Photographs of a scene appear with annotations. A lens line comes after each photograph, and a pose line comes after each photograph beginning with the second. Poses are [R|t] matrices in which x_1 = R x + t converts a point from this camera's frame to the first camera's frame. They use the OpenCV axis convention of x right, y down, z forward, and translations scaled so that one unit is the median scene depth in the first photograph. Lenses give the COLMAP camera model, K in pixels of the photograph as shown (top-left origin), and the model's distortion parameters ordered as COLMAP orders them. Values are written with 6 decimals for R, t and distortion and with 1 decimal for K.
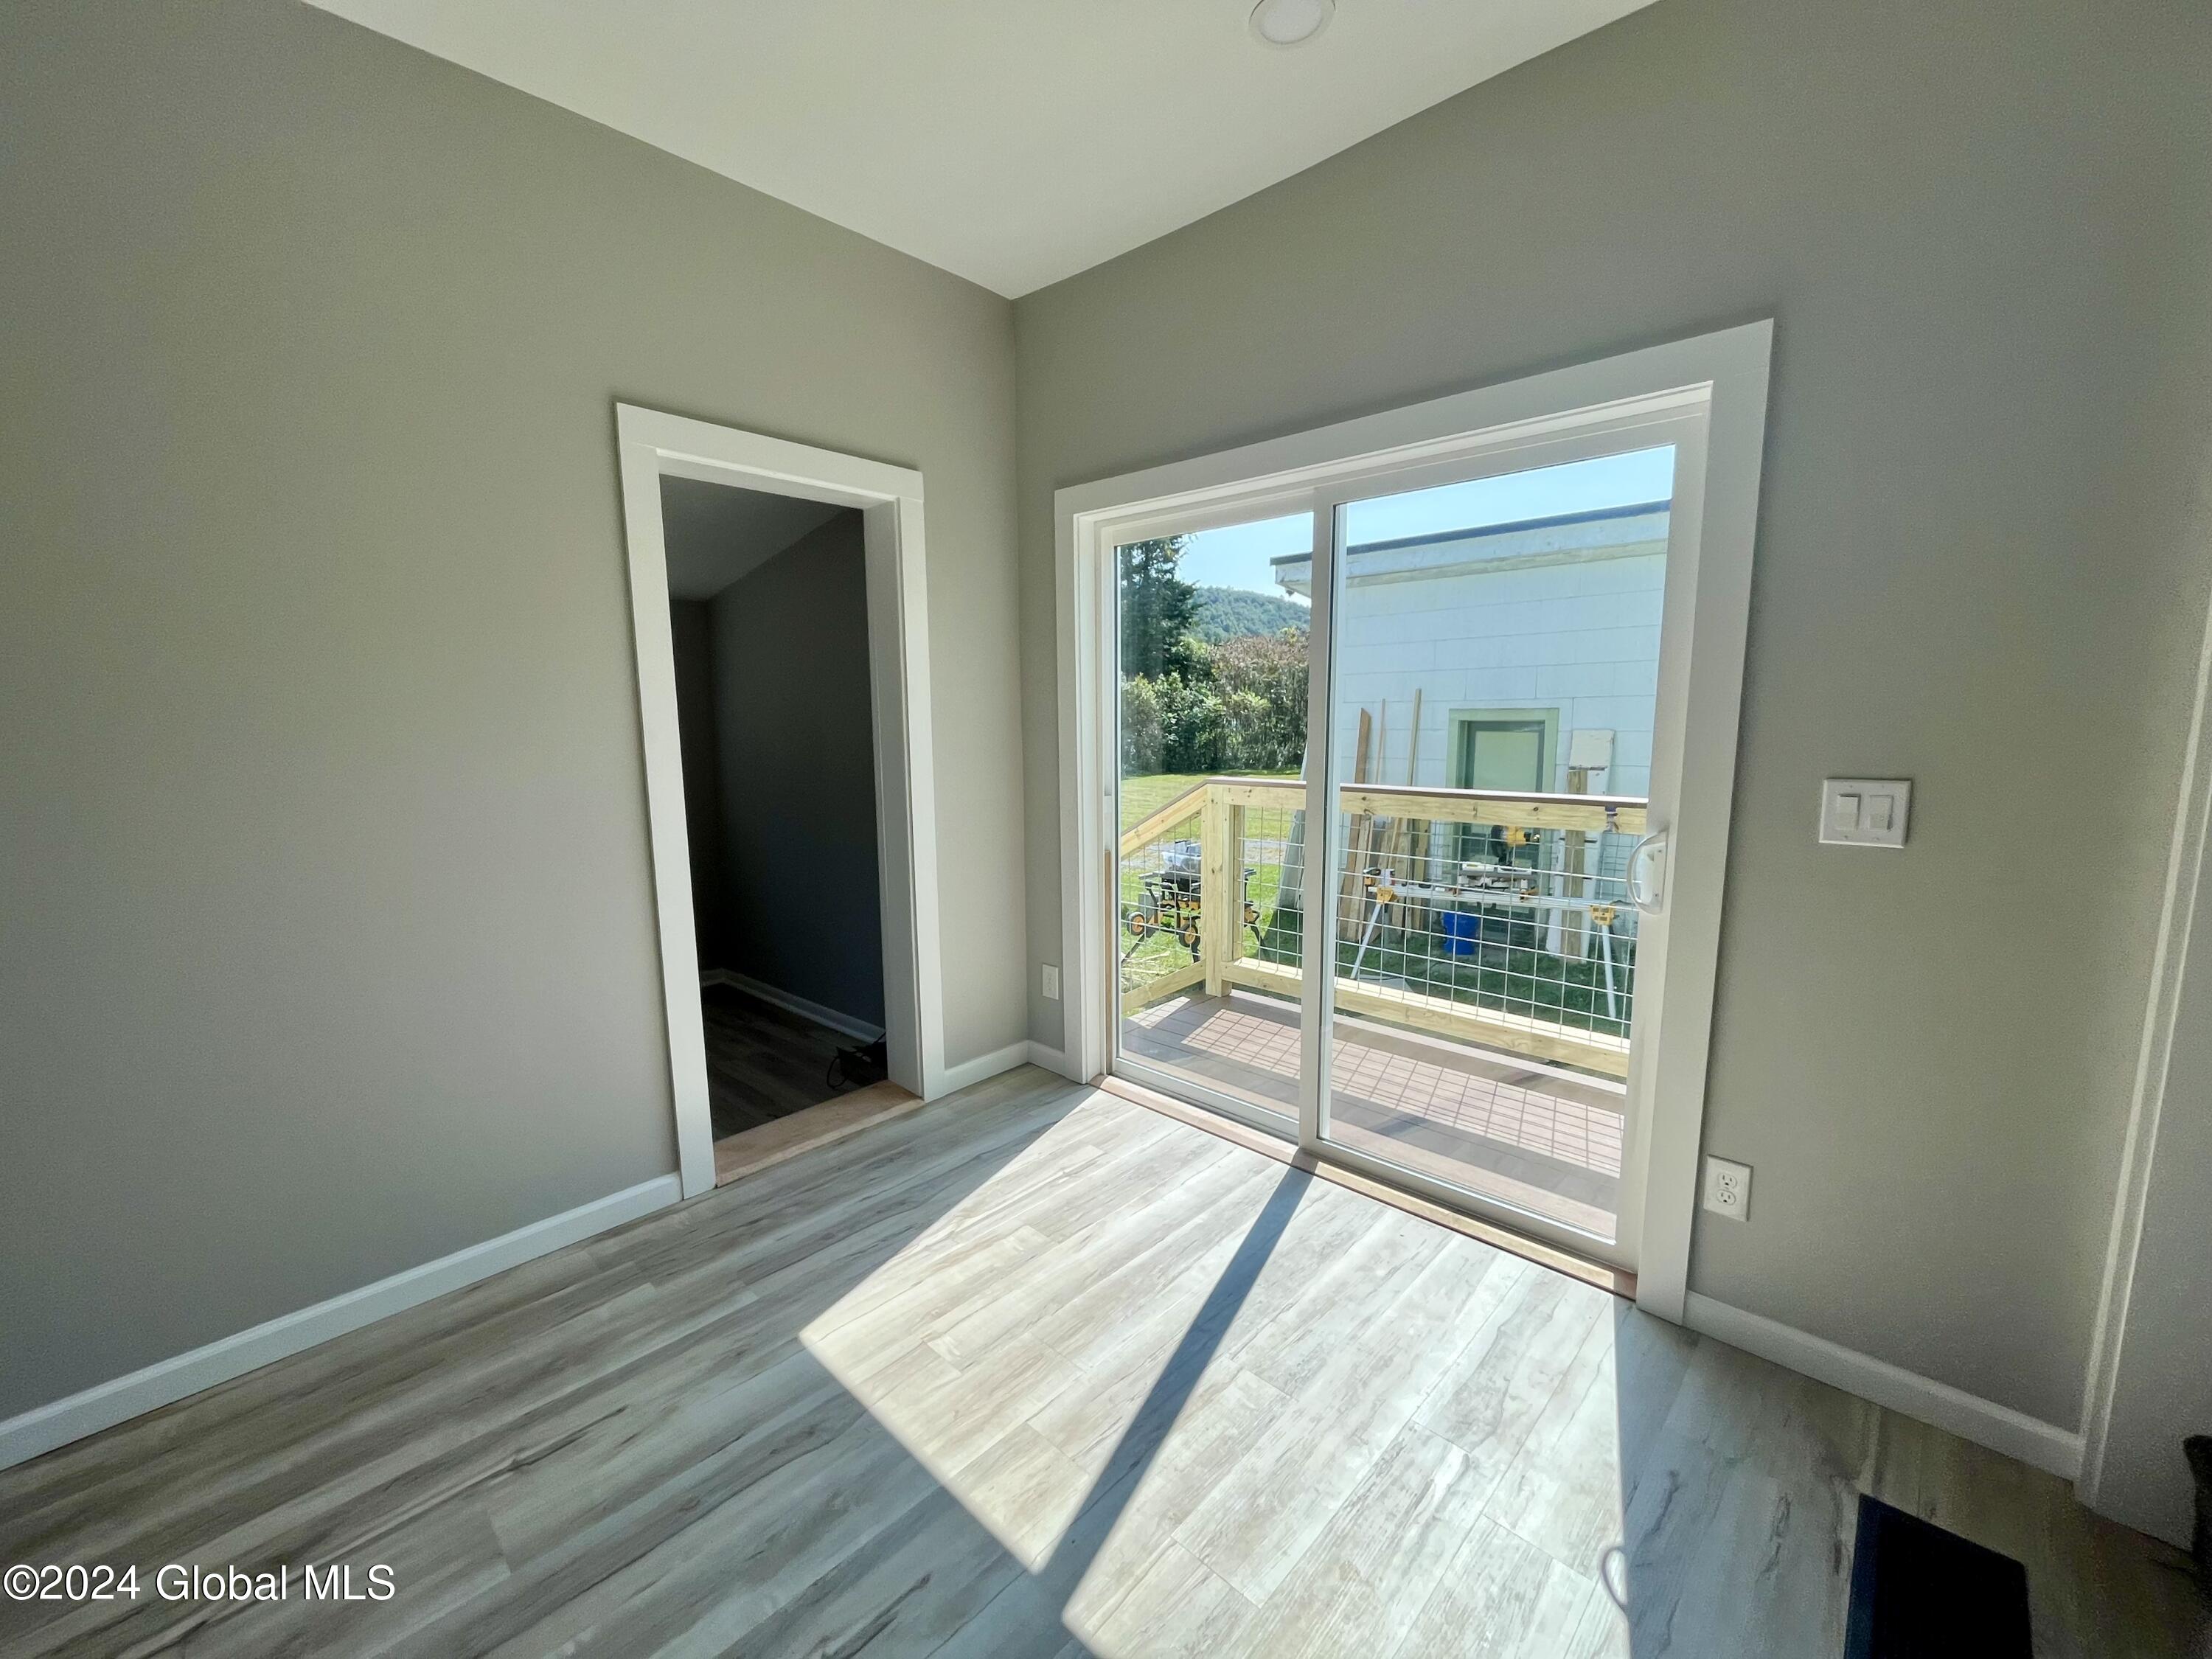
lens RADIAL K [[888.8, 0, 1106.0], [0, 888.8, 829.5], [0, 0, 1]] dist [-0.001042, -0.000214]
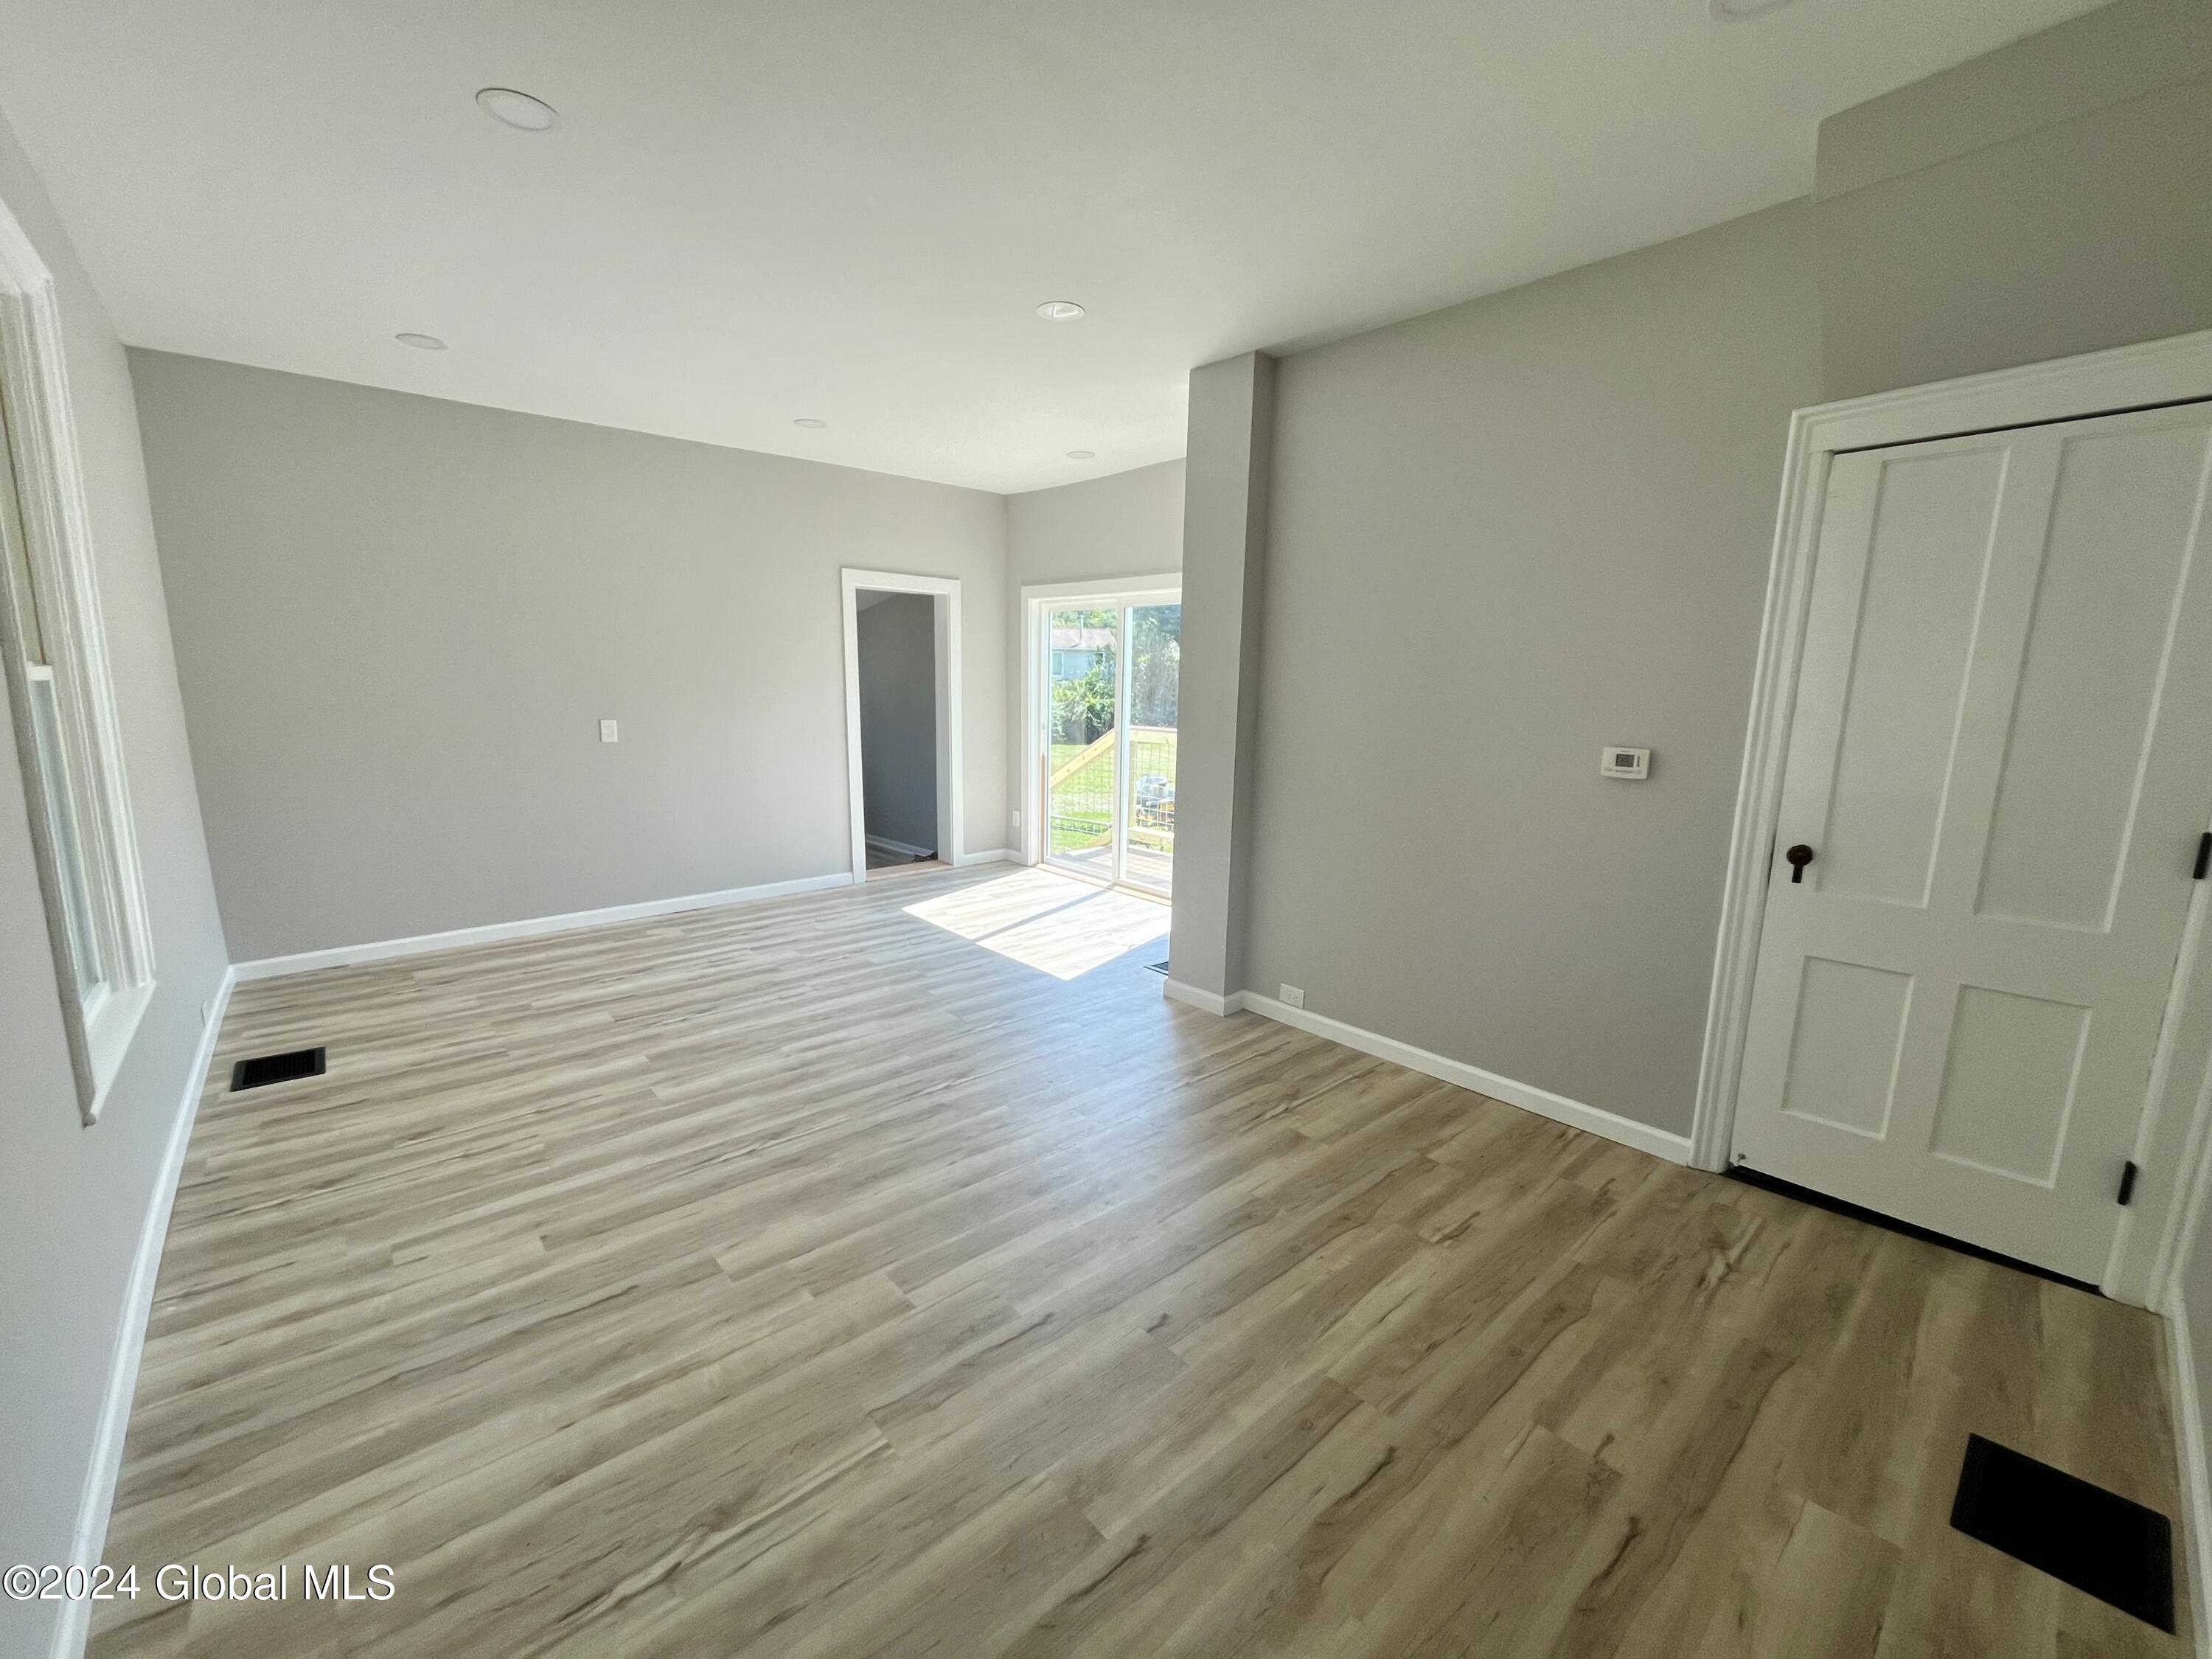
lens RADIAL K [[894.8, 0, 1103.1], [0, 894.8, 838.3], [0, 0, 1]] dist [-0.001983, -0.000528]
pose [[0.995942, 0.041466, -0.079873, 0.590790], [-0.038058, 0.998318, 0.043727, 0.221326], [0.081551, -0.040510, 0.995846, -2.045075]]
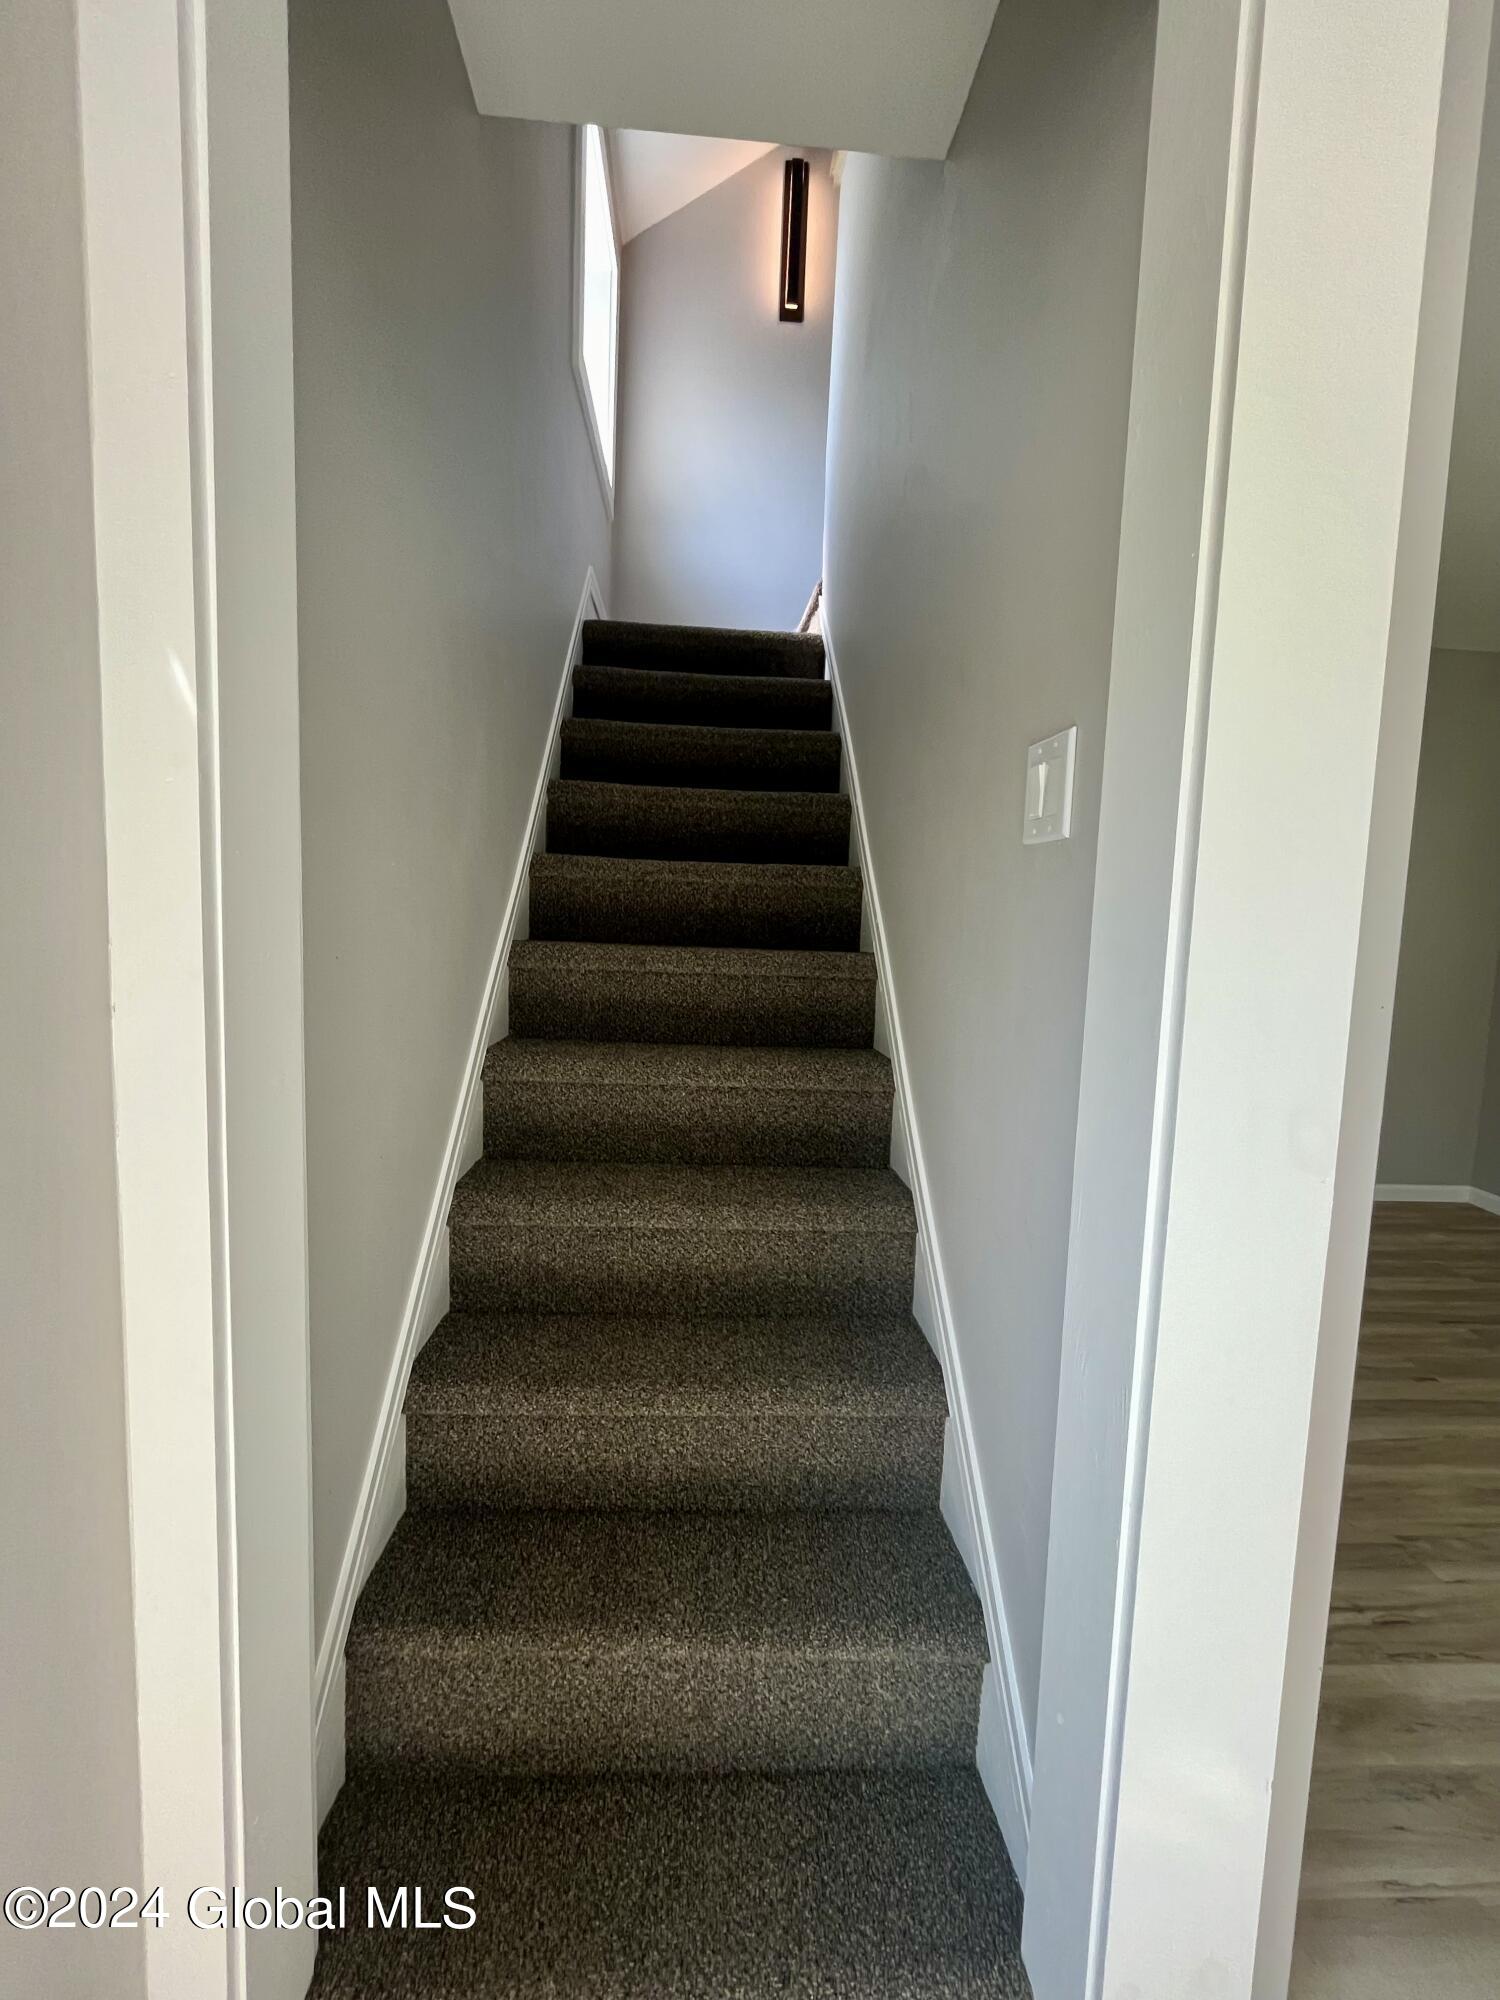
lens RADIAL K [[809.0, 0, 746.8], [0, 809.0, 993.8], [0, 0, 1]] dist [-0.001983, -0.000528]
pose [[-0.724999, -0.076722, 0.684464, 0.542638], [0.066233, 0.981405, 0.180162, -0.108997], [-0.685558, 0.175951, -0.706436, 0.864431]]
